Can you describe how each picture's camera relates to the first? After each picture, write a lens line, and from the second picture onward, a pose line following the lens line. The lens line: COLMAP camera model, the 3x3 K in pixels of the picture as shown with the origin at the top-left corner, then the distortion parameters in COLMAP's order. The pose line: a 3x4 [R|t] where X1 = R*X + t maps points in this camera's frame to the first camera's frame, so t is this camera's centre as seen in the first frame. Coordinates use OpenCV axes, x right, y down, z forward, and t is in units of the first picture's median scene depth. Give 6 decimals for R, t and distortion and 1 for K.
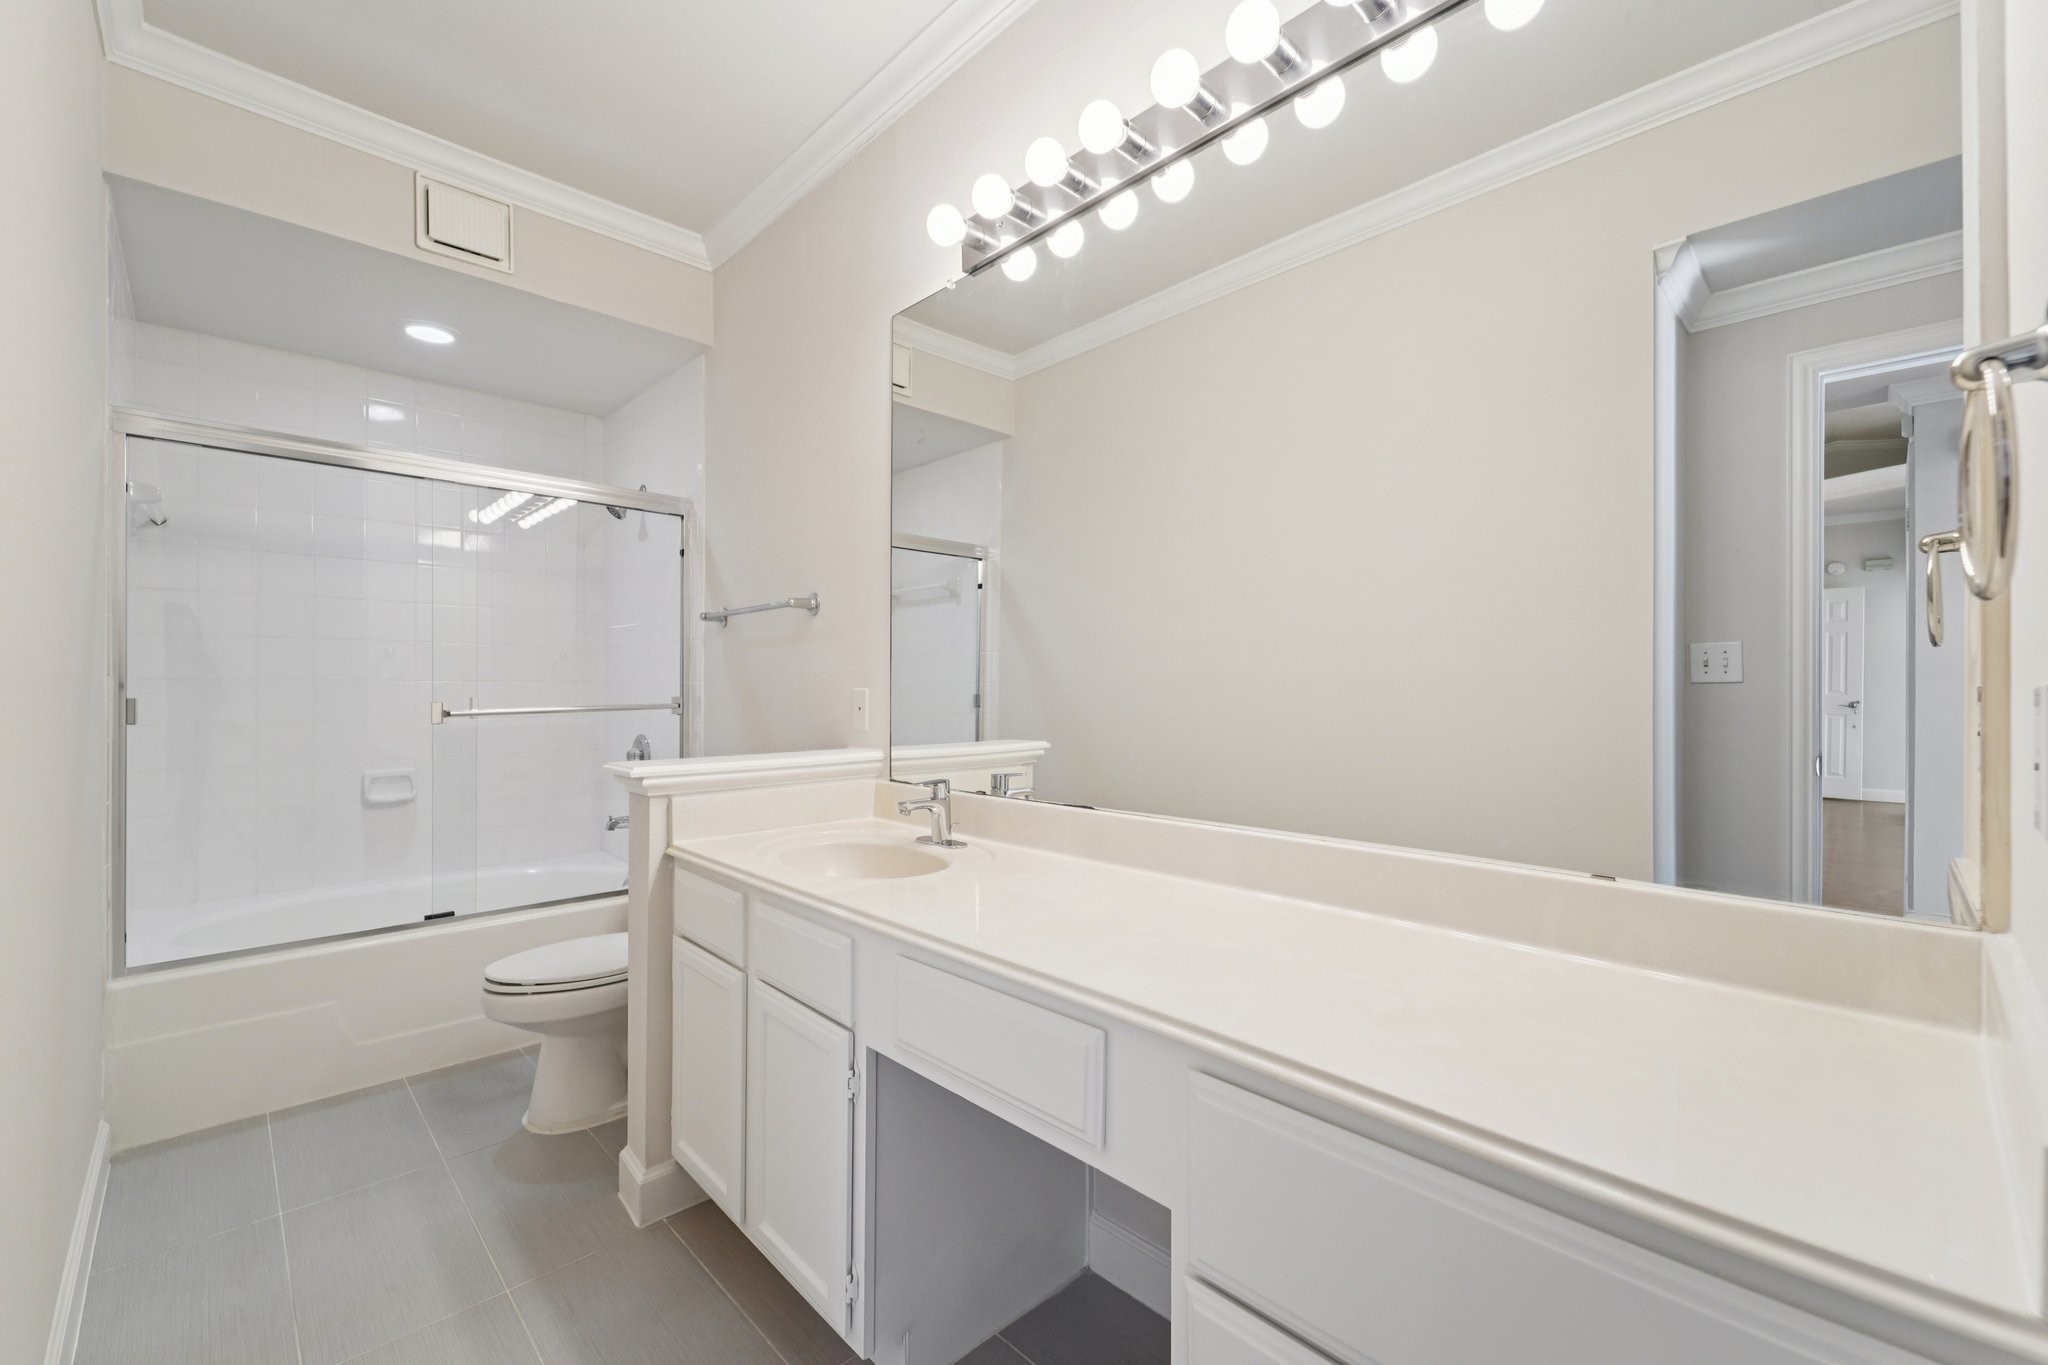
lens RADIAL K [[822.8, 0, 1024.0], [0, 822.8, 682.5], [0, 0, 1]] dist [-0.001068, -0.000127]
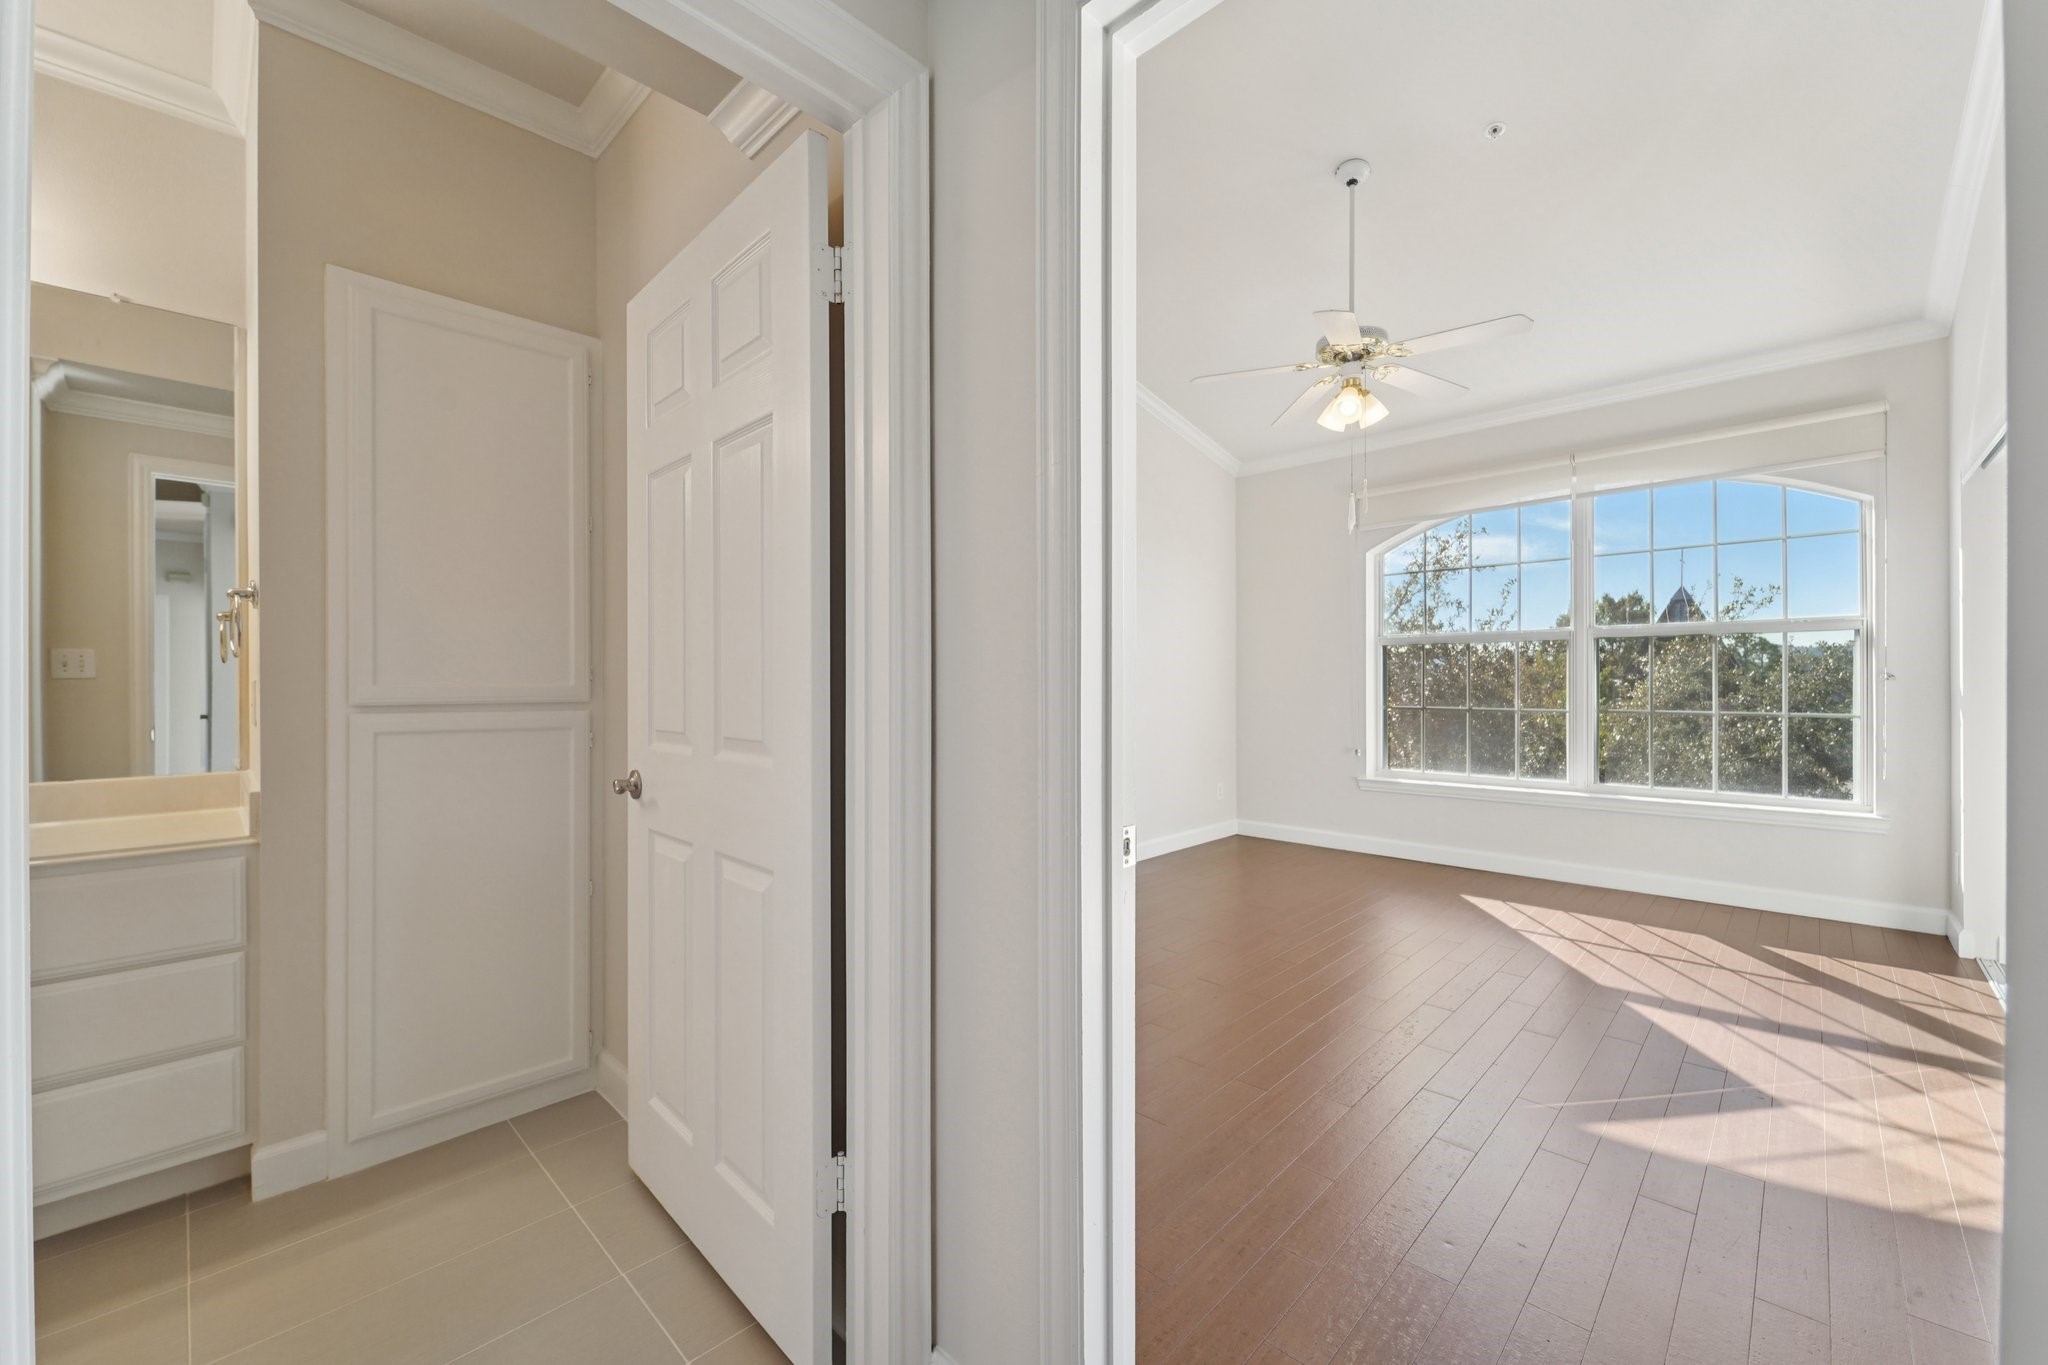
lens RADIAL K [[823.5, 0, 986.1], [0, 823.5, 685.7], [0, 0, 1]] dist [-0.000618, -0.000060]
pose [[-0.013923, -0.010673, 0.999846, -0.546792], [-0.003548, 0.999937, 0.010625, -0.008236], [-0.999897, -0.003399, -0.013960, -0.491937]]
